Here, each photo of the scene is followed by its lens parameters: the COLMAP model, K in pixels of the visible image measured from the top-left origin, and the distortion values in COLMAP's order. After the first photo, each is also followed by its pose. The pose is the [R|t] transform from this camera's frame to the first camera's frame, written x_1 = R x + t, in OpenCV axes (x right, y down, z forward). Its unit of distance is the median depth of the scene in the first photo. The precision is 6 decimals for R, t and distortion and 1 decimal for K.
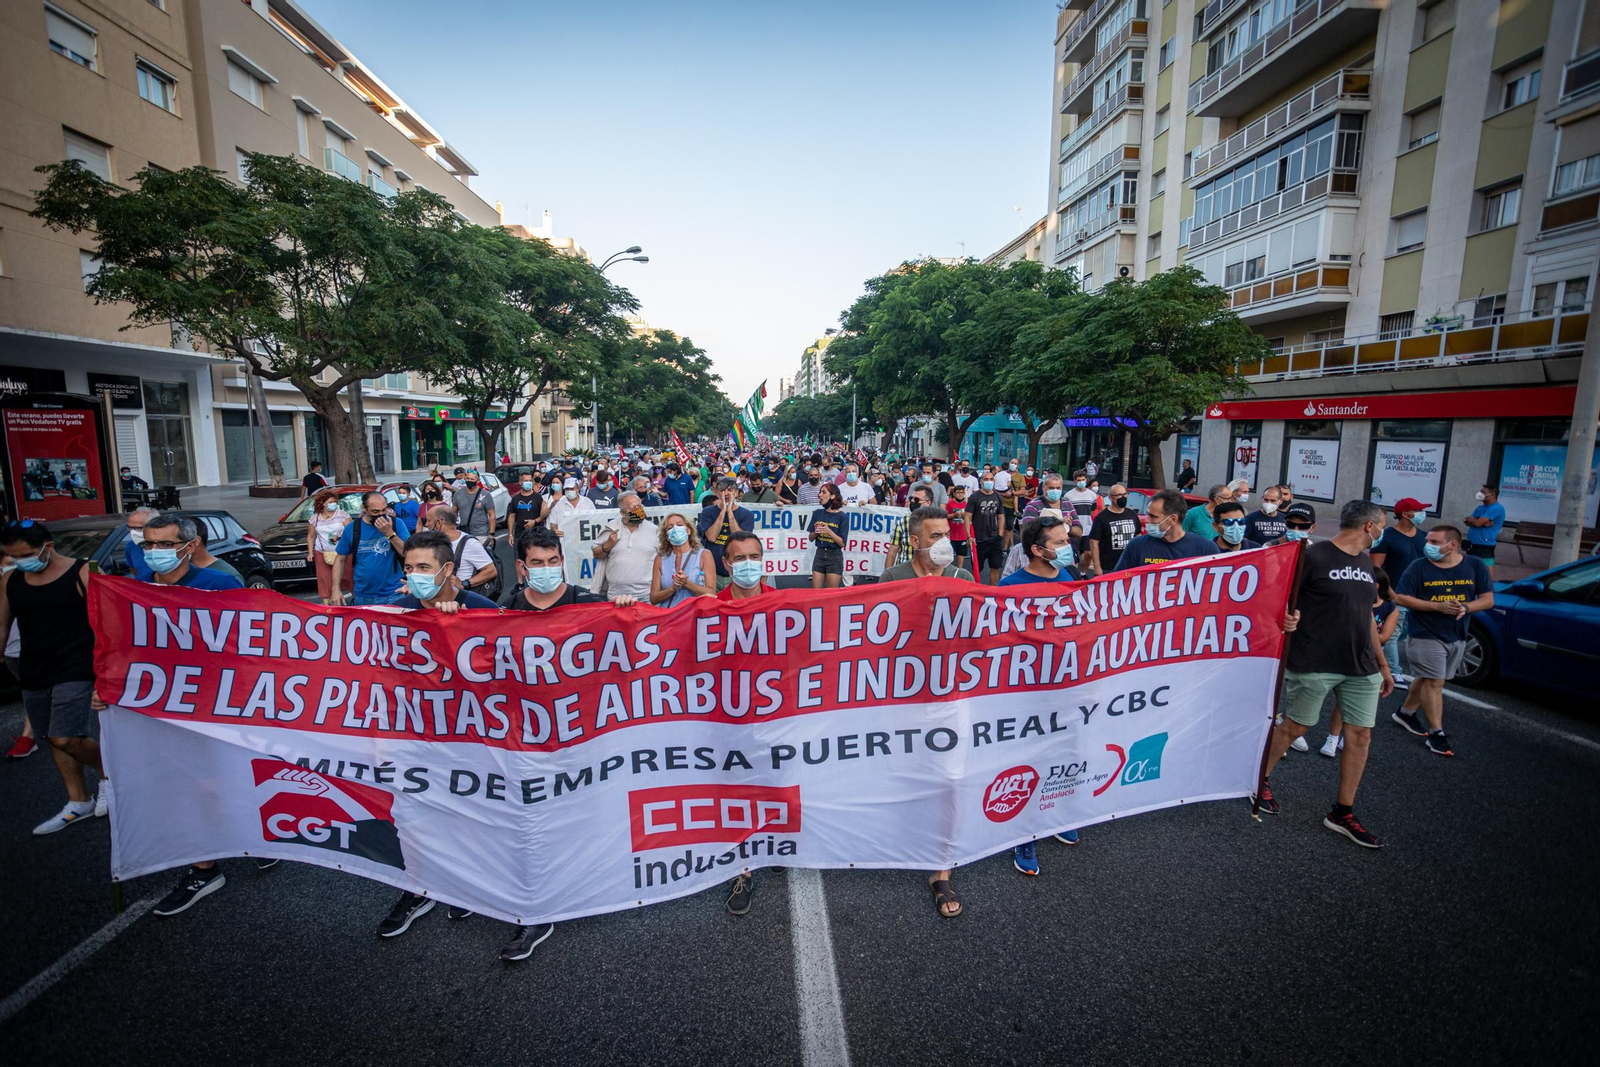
lens RADIAL K [[751.5, 0, 800.0], [0, 751.5, 533.5], [0, 0, 1]] dist [-0.030489, 0.013976]
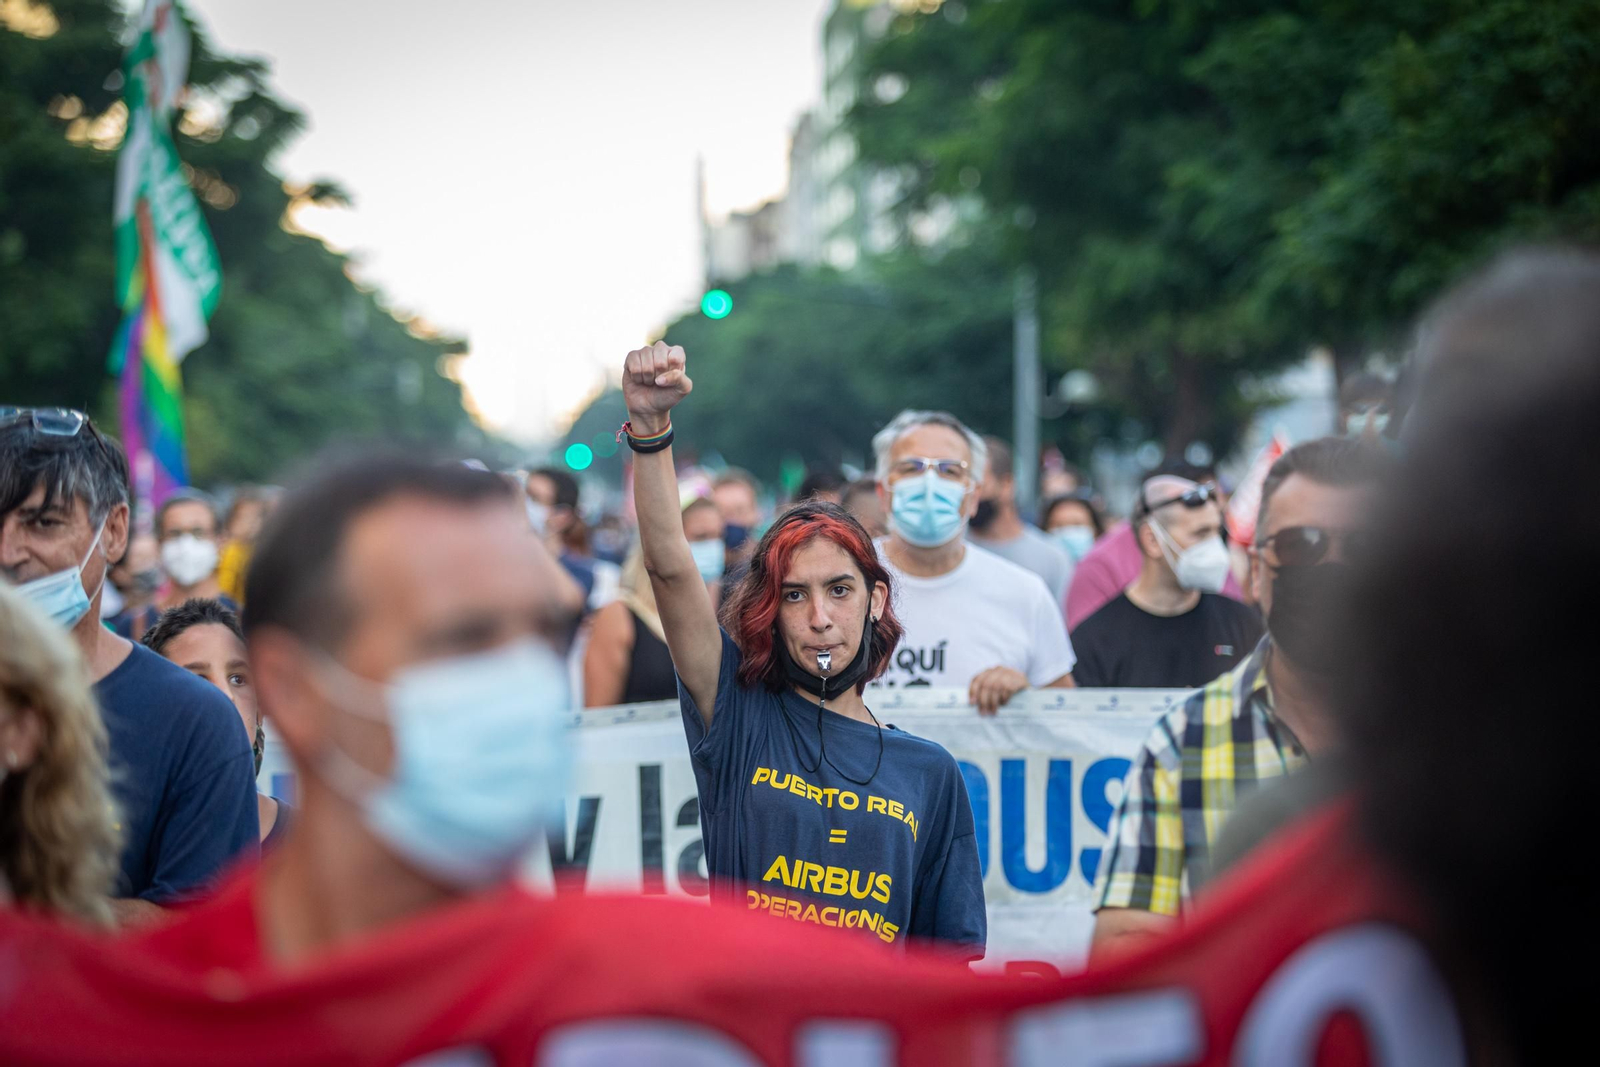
lens RADIAL K [[751.5, 0, 800.0], [0, 751.5, 533.5], [0, 0, 1]] dist [-0.030489, 0.013976]
pose [[0.973605, -0.078548, 0.214299, -0.038298], [0.059084, 0.993648, 0.095779, -0.129166], [-0.220461, -0.080589, 0.972061, 0.777846]]
